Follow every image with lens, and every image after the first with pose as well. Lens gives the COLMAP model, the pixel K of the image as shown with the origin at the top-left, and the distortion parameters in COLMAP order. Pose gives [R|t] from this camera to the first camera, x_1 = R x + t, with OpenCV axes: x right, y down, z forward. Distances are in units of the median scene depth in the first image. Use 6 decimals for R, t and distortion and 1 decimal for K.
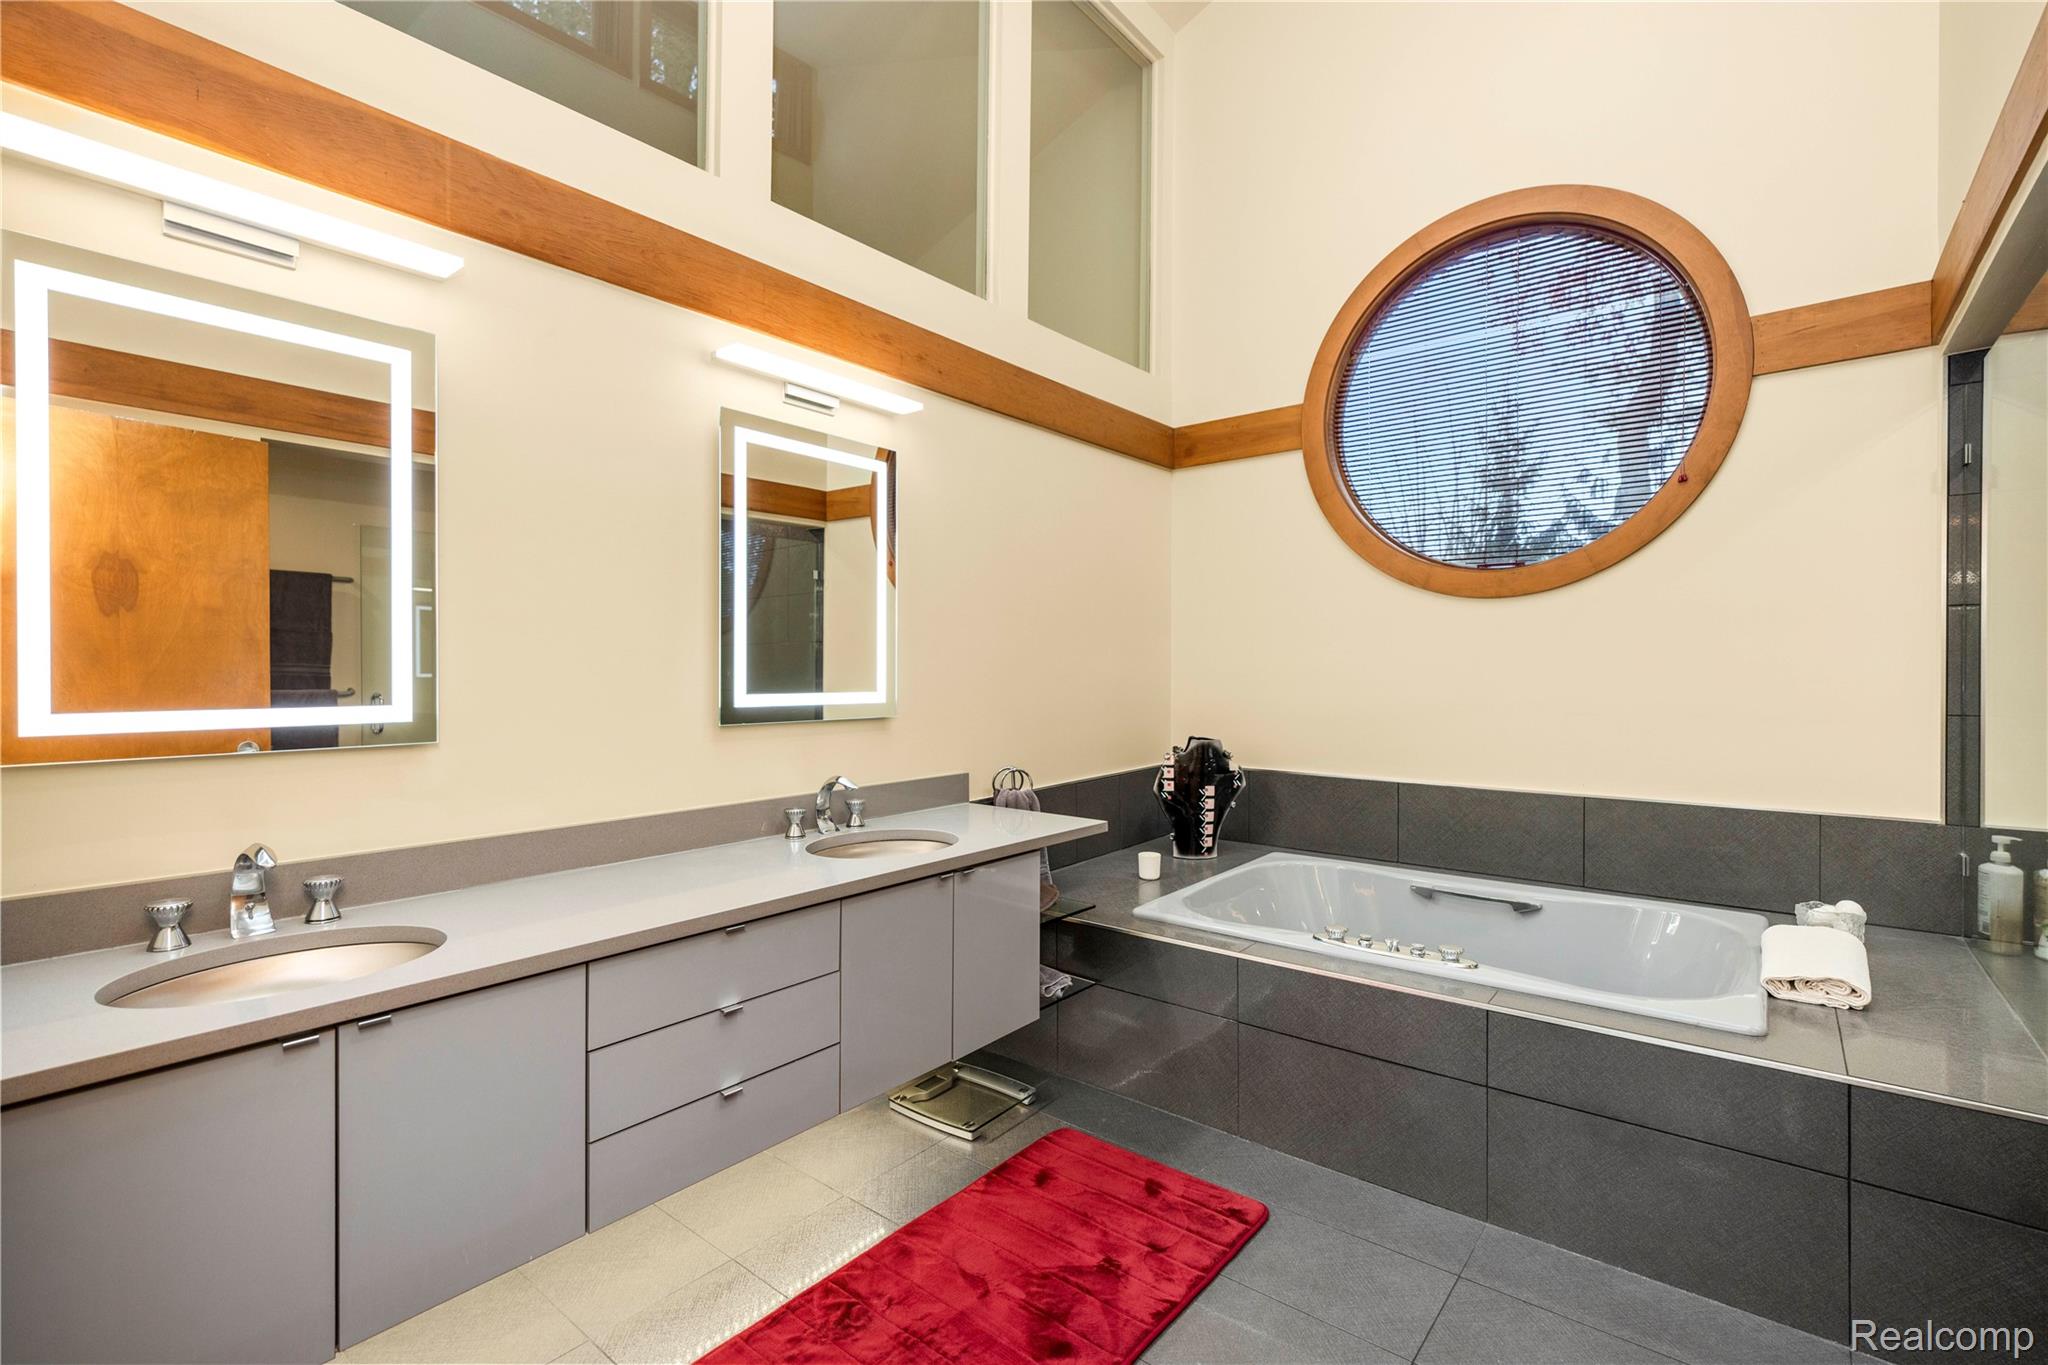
lens RADIAL K [[916.1, 0, 950.4], [0, 916.1, 670.6], [0, 0, 1]] dist [-0.013053, -0.001275]
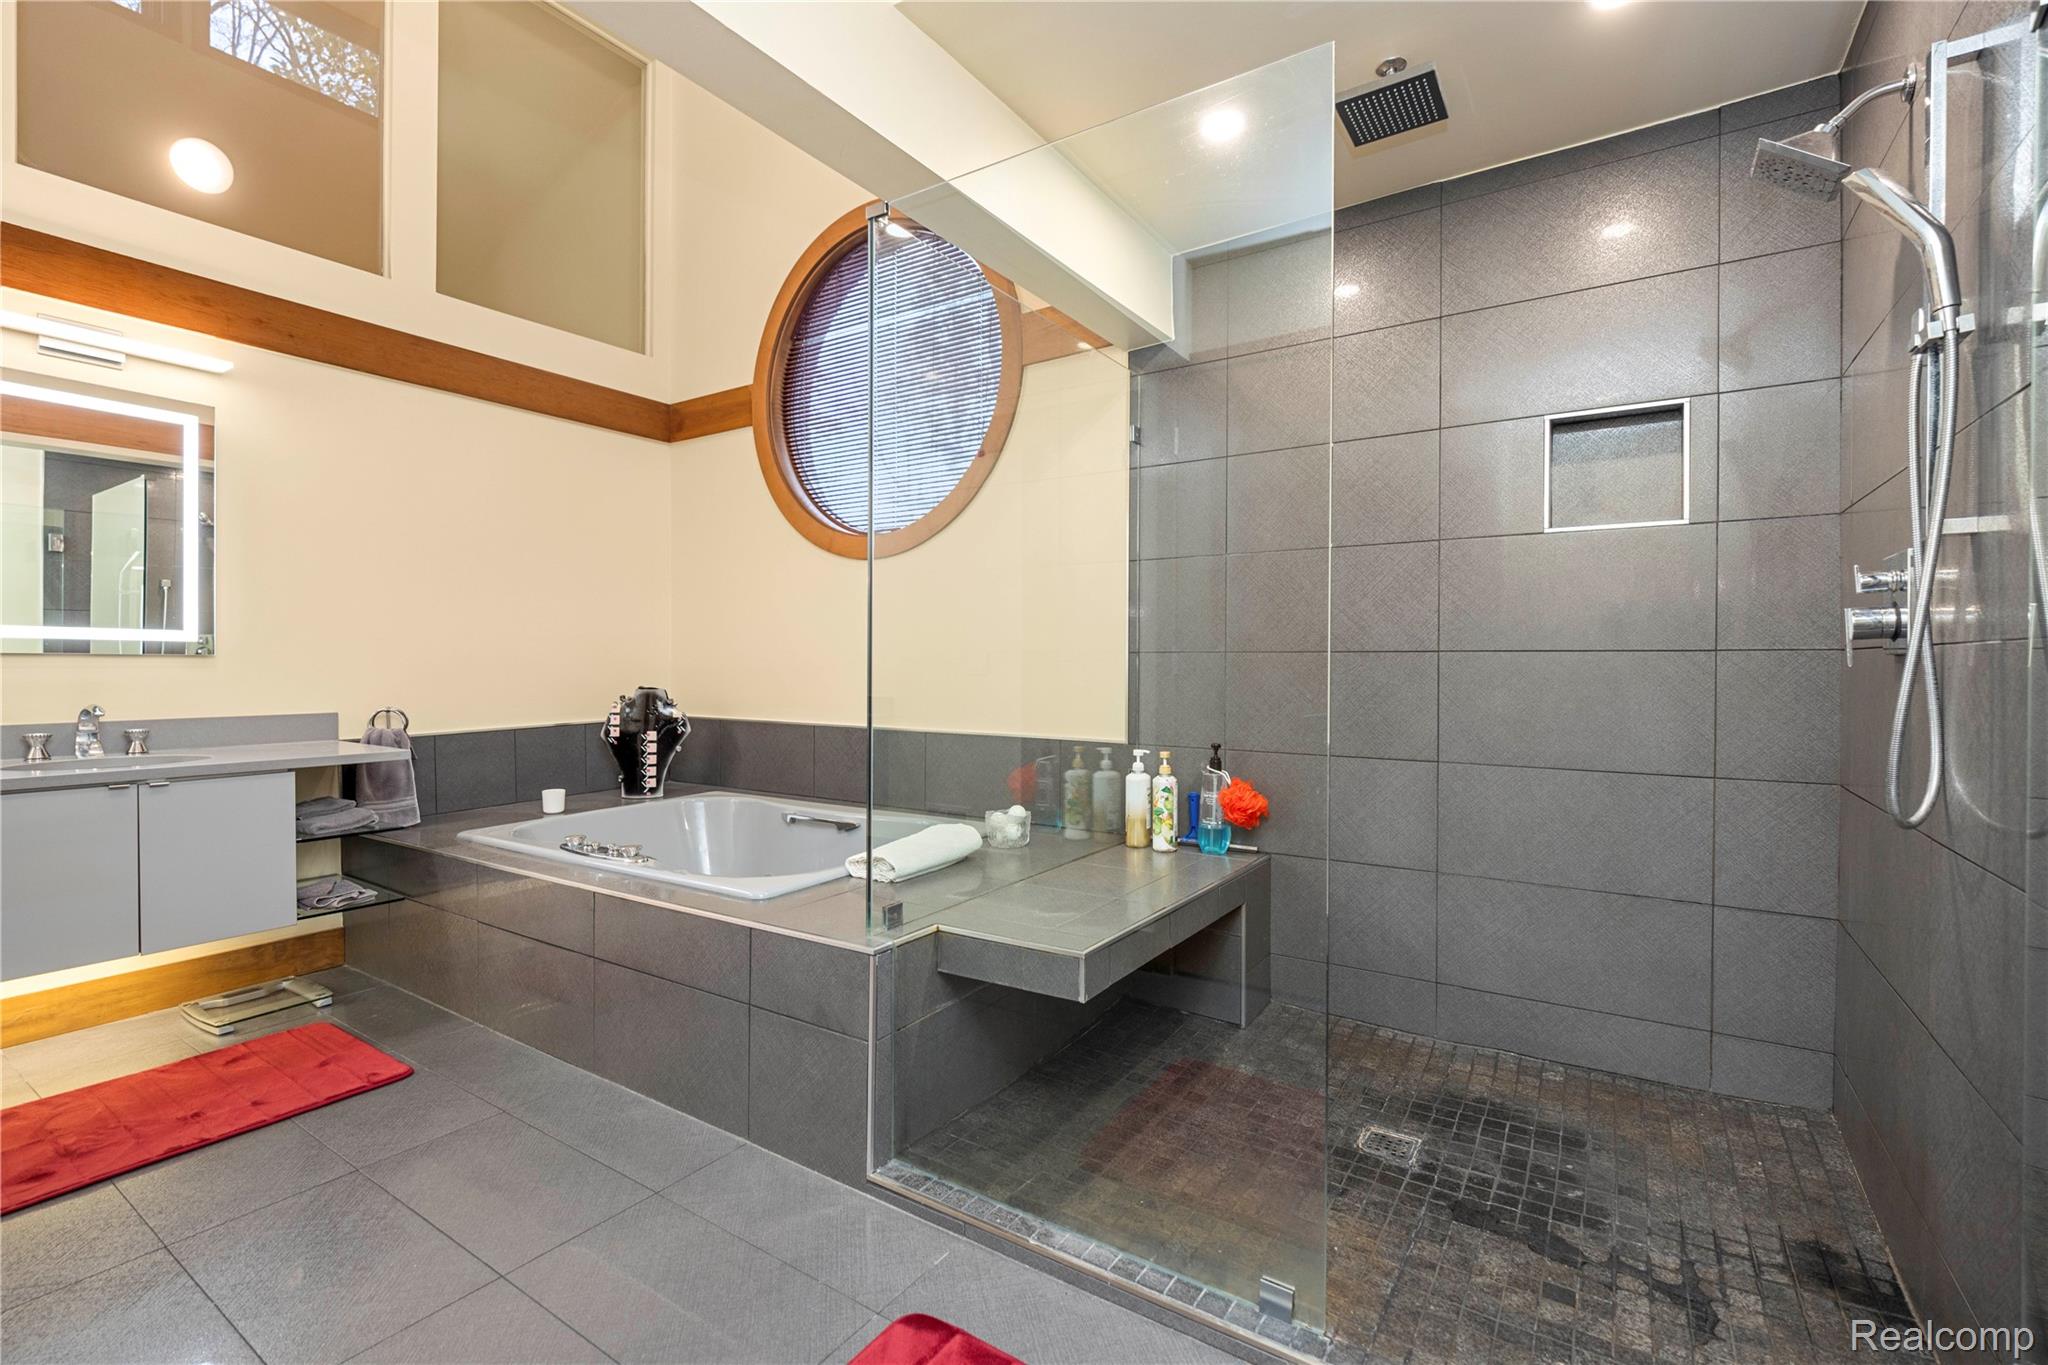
lens RADIAL K [[916.1, 0, 1023.2], [0, 916.1, 673.2], [0, 0, 1]] dist [-0.013053, -0.001275]
pose [[0.991522, 0.001503, 0.129927, 0.578248], [-0.002104, 0.999988, 0.004487, 0.050912], [-0.129918, -0.004723, 0.991513, -0.135415]]
